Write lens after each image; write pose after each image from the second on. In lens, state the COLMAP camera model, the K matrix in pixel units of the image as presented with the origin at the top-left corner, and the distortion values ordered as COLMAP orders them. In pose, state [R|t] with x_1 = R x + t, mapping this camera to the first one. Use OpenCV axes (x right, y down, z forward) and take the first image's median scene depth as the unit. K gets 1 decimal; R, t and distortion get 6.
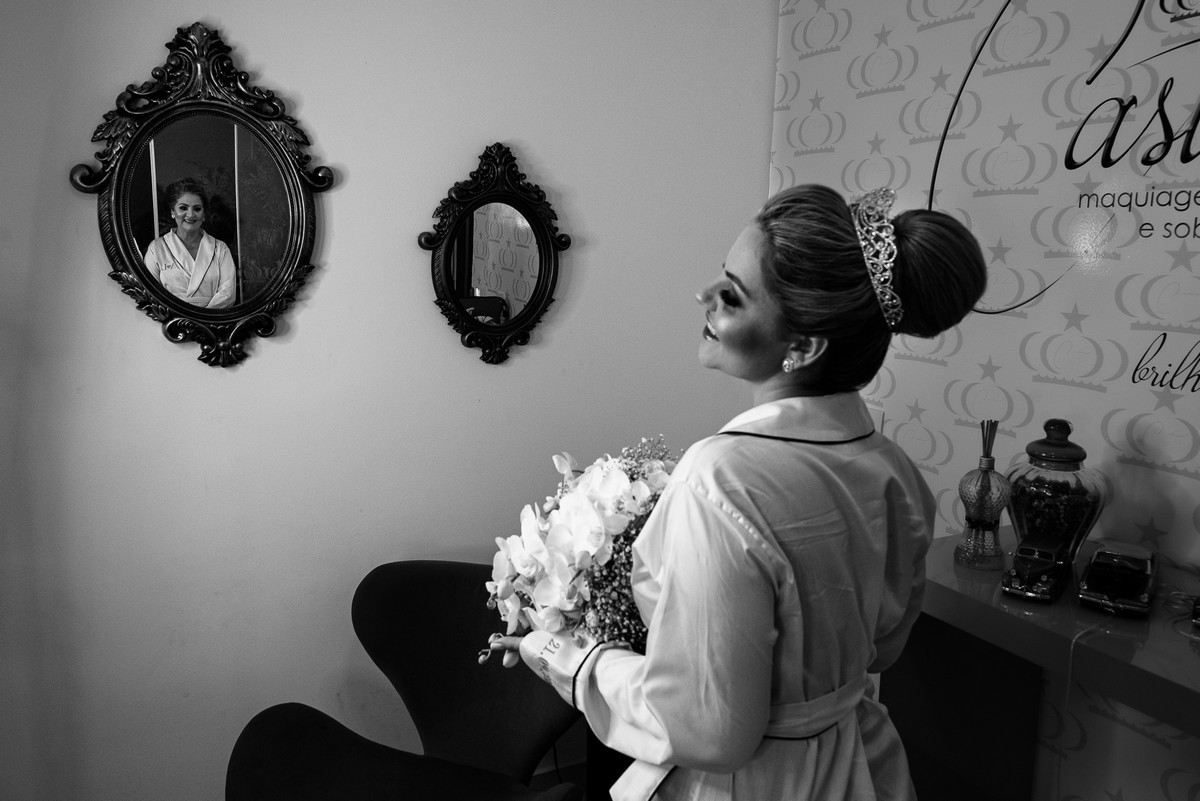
lens RADIAL K [[956.5, 0, 594.5], [0, 956.5, 392.1], [0, 0, 1]] dist [0.036242, 0.004940]
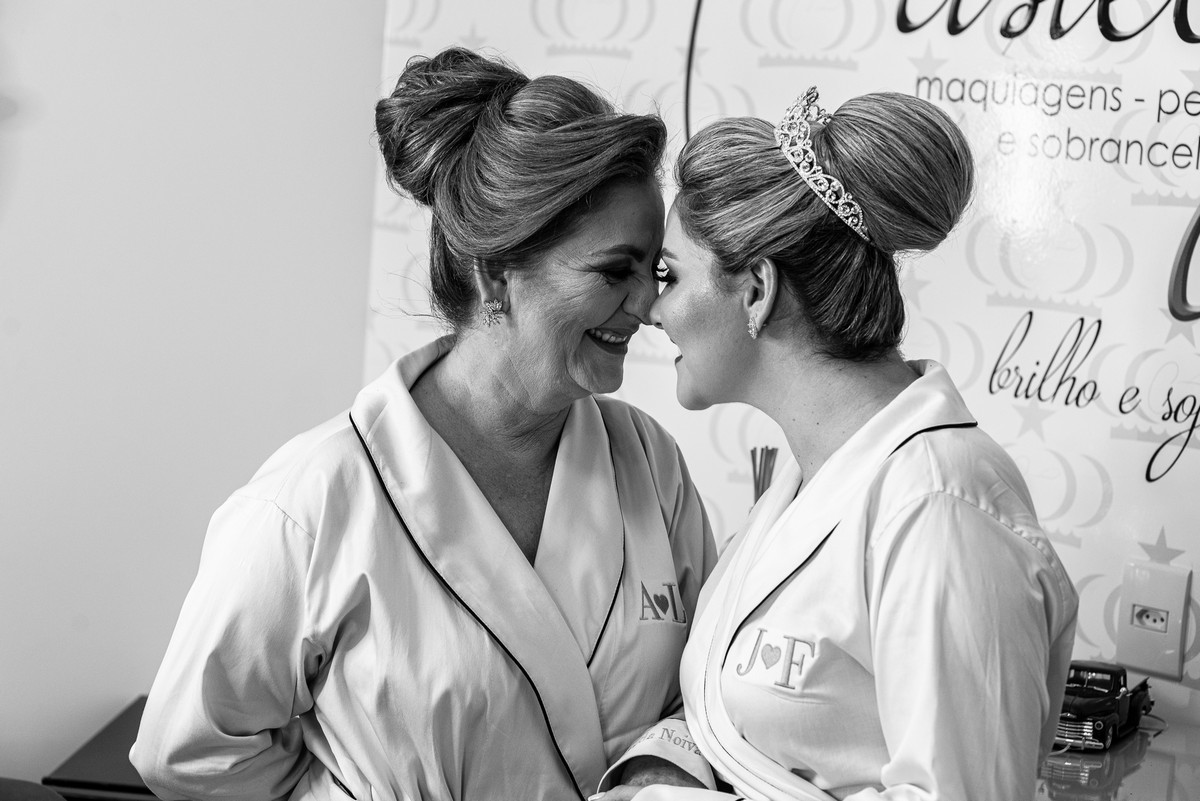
lens RADIAL K [[3030.0, 0, 601.8], [0, 3030.0, 403.1], [0, 0, 1]] dist [0.131805, 0.000000]
pose [[0.960747, 0.034761, 0.275239, -0.197595], [-0.016882, 0.997606, -0.067064, 0.129071], [-0.276912, 0.059785, 0.959034, -0.755871]]
